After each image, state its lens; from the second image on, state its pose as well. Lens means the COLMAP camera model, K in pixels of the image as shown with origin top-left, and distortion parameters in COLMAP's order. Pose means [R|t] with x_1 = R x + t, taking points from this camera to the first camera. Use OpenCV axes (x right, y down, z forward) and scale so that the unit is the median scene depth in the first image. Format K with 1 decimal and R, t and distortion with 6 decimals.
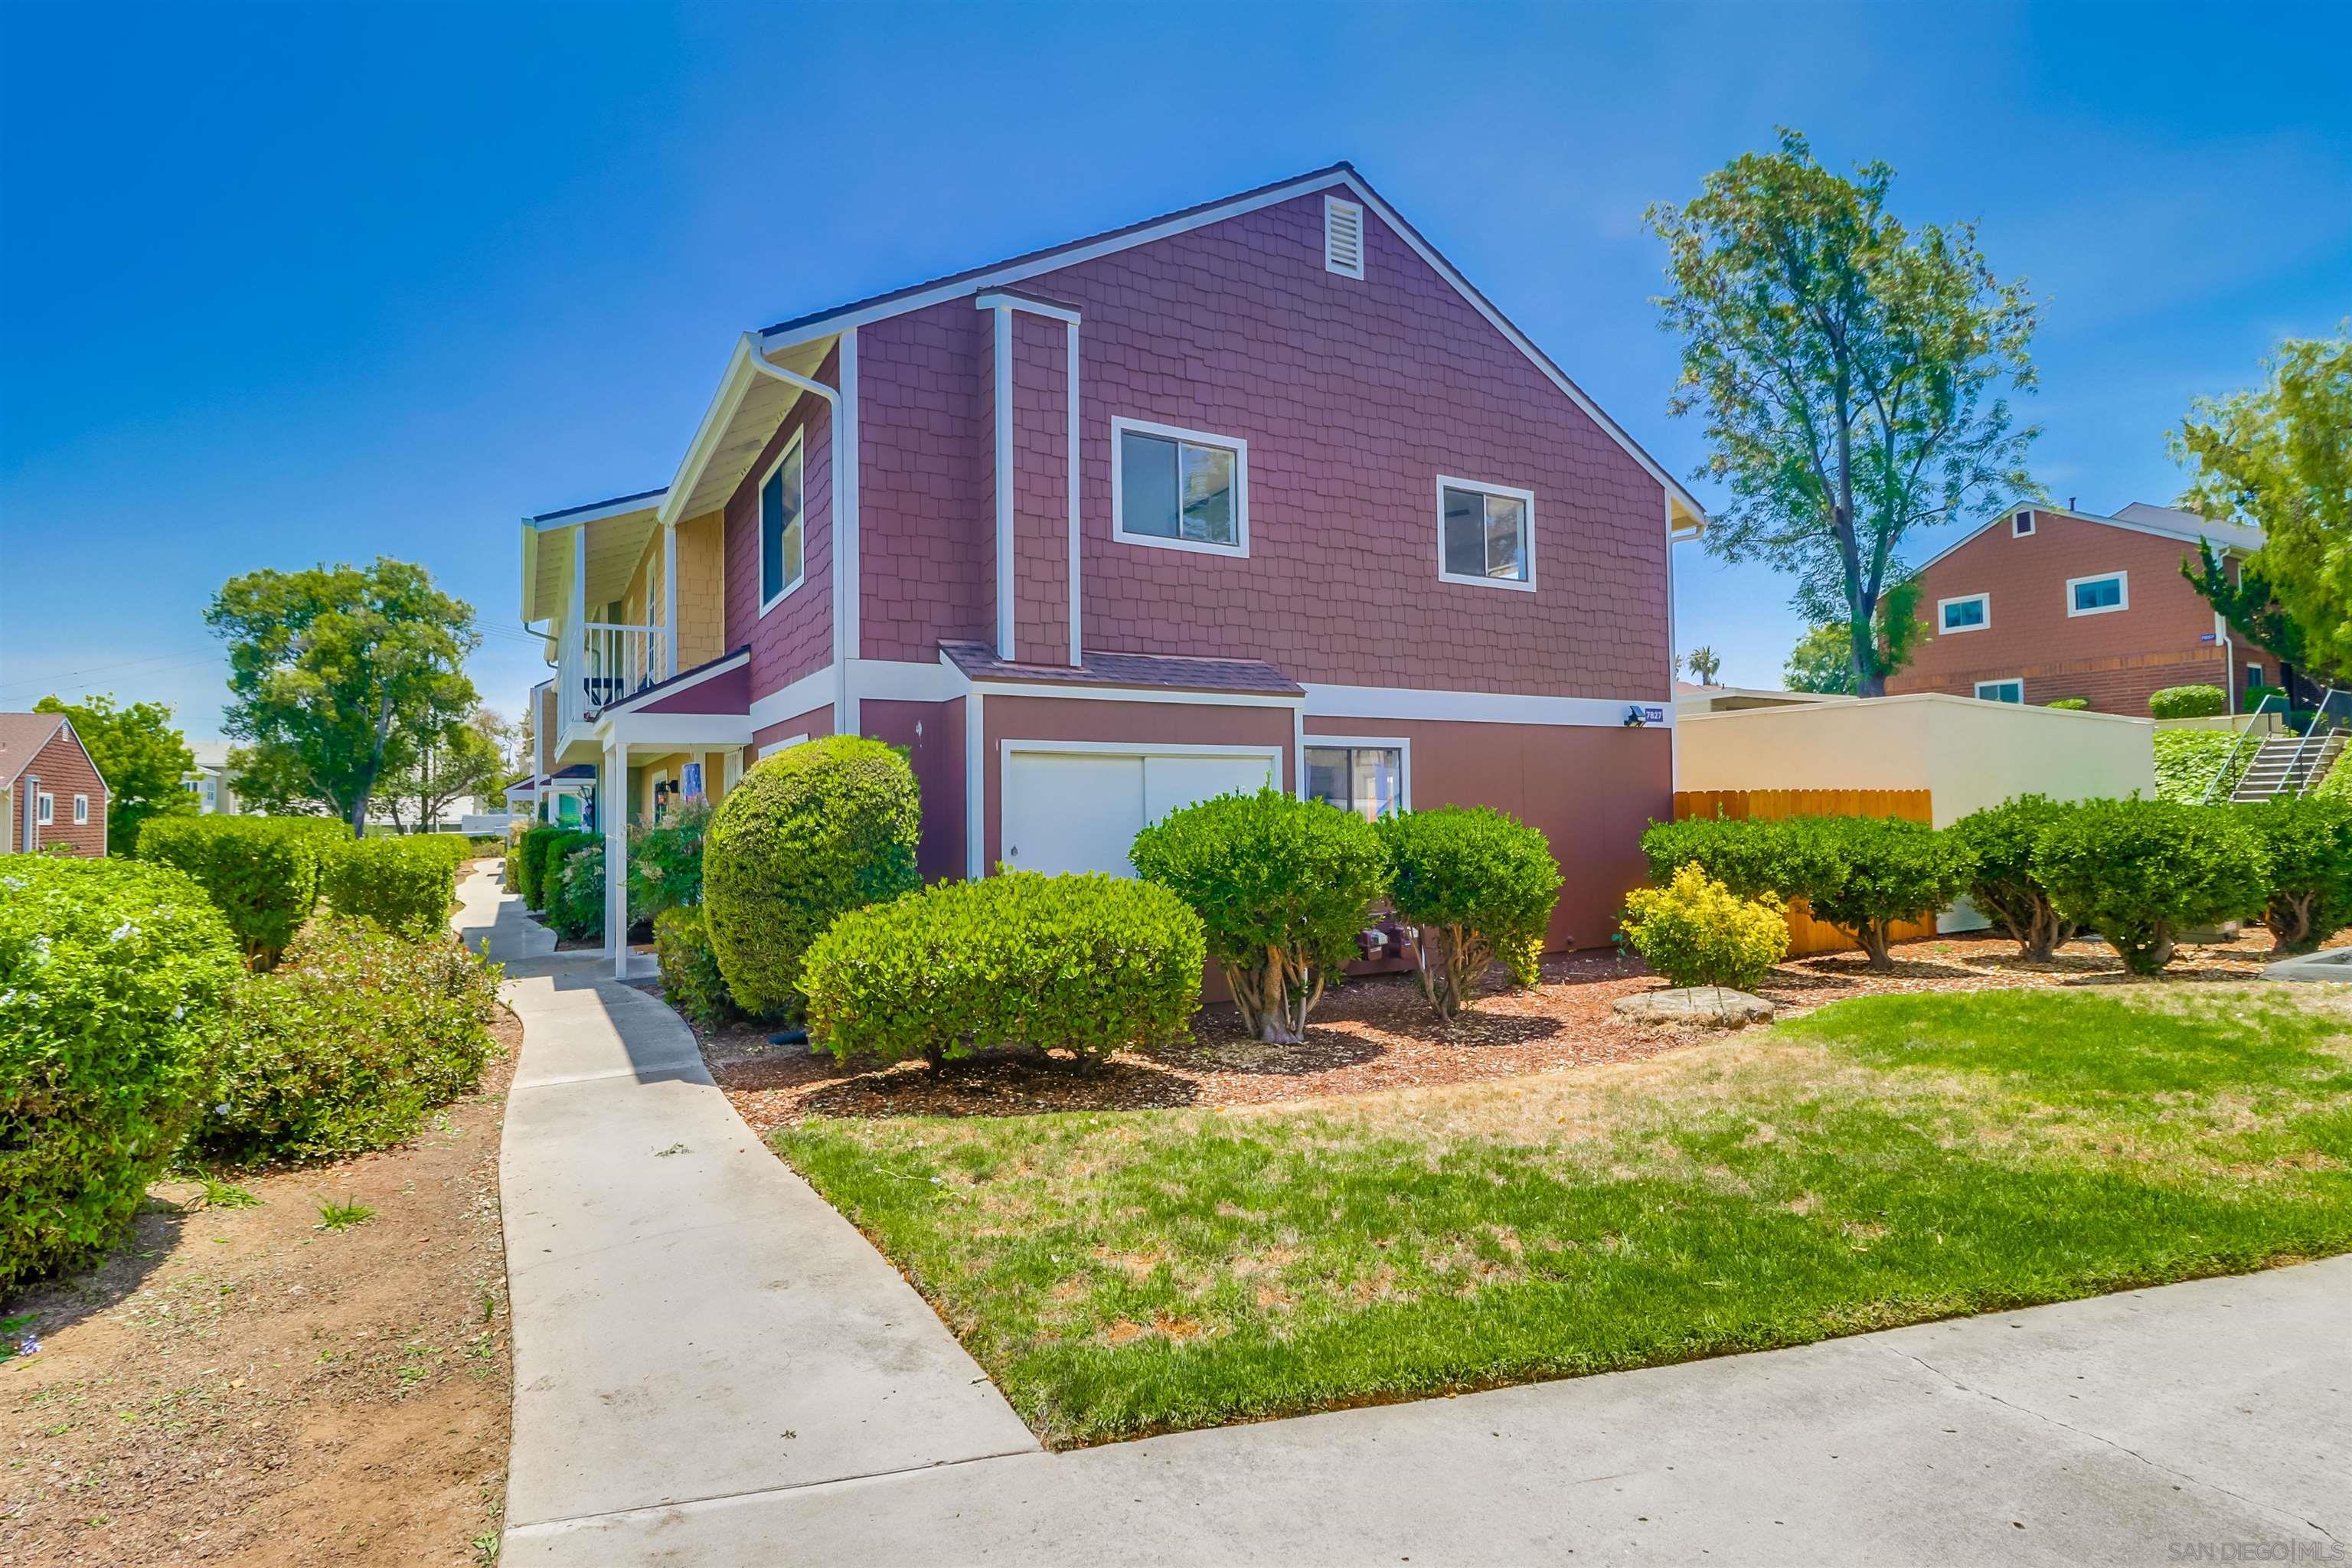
lens RADIAL K [[1096.4, 0, 1123.9], [0, 1096.4, 778.1], [0, 0, 1]] dist [0.001779, -0.000406]
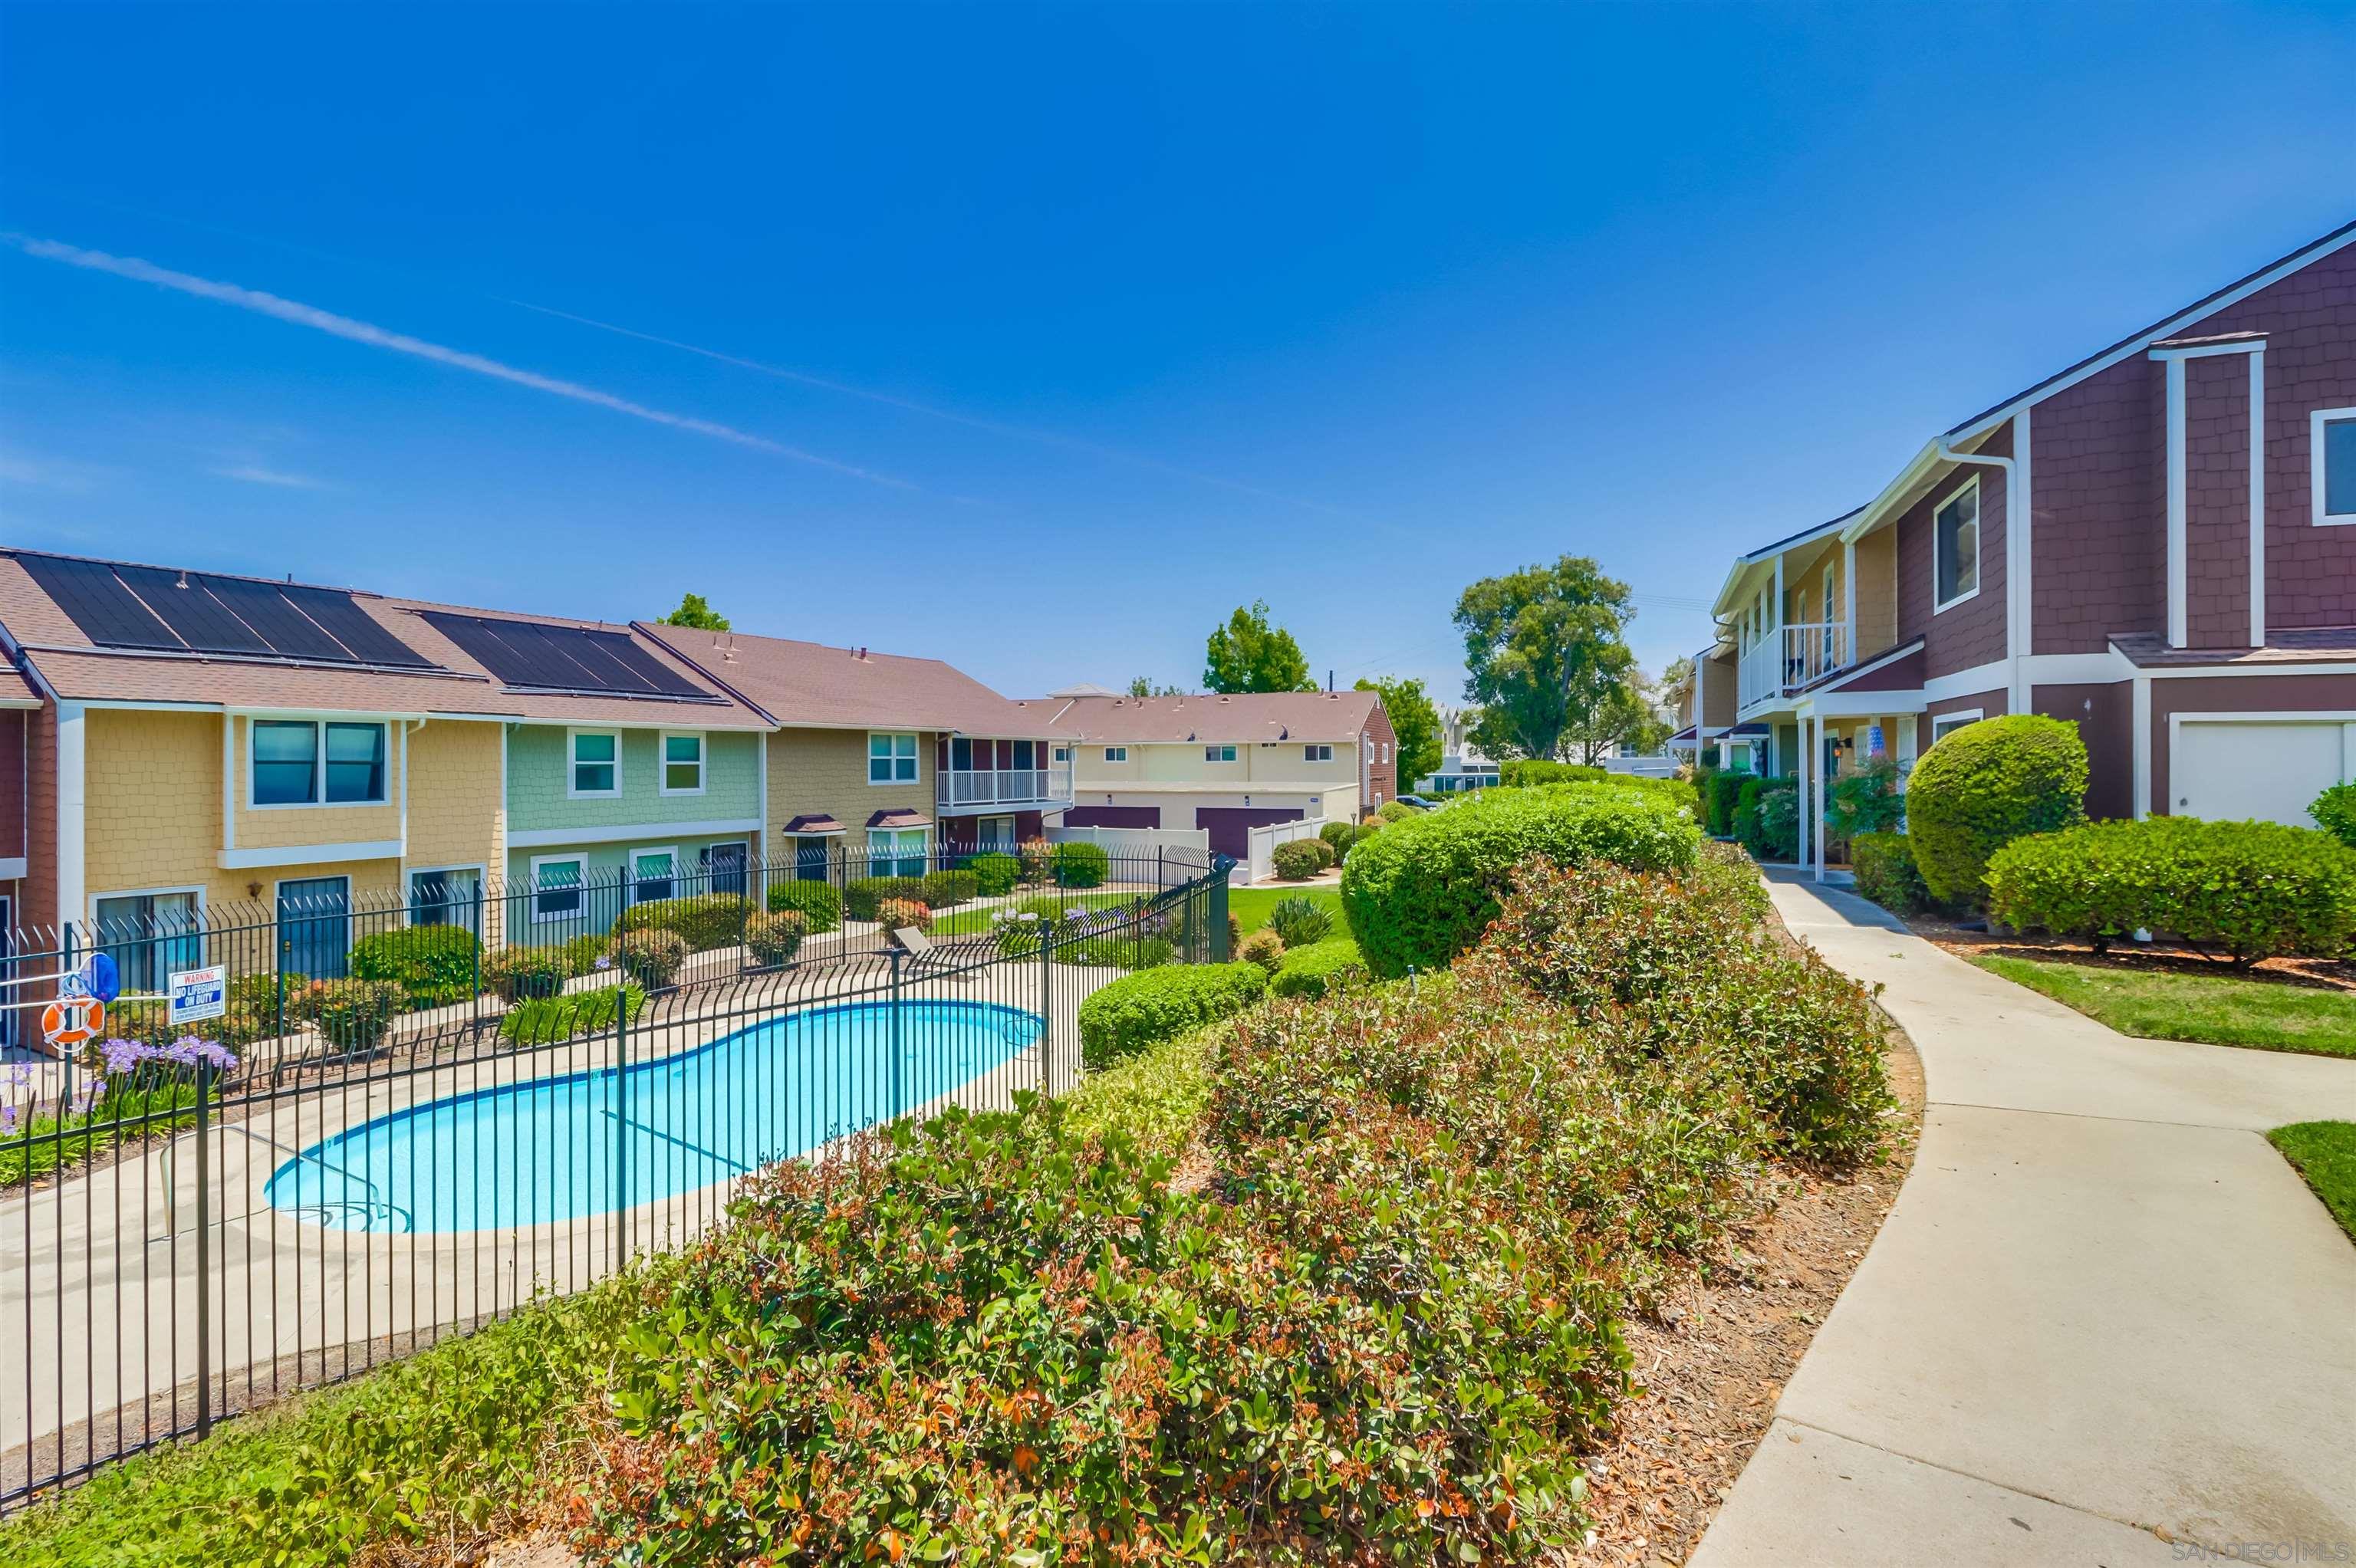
lens RADIAL K [[1069.1, 0, 1181.7], [0, 1069.1, 764.6], [0, 0, 1]] dist [-0.000568, -0.004986]
pose [[0.617058, 0.012176, -0.786823, 0.144899], [0.019261, 0.999347, 0.030571, -0.033845], [0.786682, -0.034019, 0.616421, -0.622054]]
